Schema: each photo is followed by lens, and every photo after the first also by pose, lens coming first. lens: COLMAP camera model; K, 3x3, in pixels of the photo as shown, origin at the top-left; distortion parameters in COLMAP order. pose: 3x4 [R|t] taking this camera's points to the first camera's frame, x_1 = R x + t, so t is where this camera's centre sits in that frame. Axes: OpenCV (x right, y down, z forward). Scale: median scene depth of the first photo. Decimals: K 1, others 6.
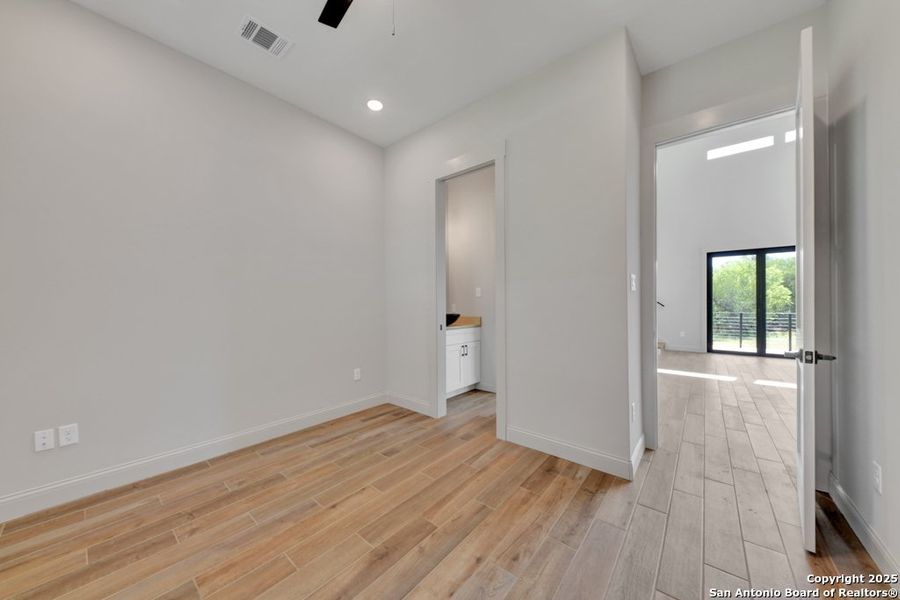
lens RADIAL K [[311.4, 0, 449.4], [0, 311.4, 301.4], [0, 0, 1]] dist [-0.001331, -0.001228]
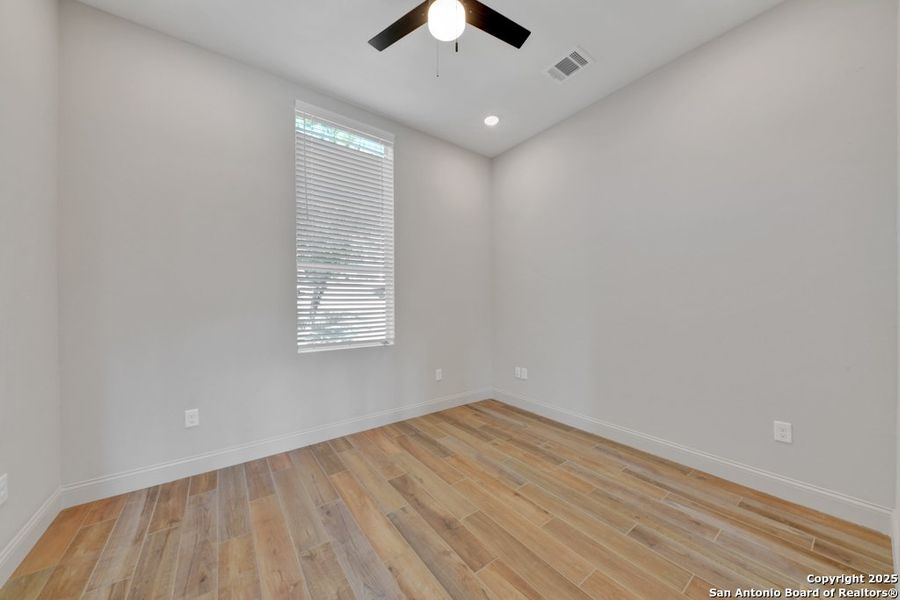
lens RADIAL K [[311.4, 0, 449.1], [0, 311.4, 302.4], [0, 0, 1]] dist [-0.001331, -0.001228]
pose [[-0.248356, 0.001038, -0.968668, 0.660694], [0.009776, 0.999951, -0.001435, -0.003374], [0.968619, -0.009826, -0.248354, 0.955337]]
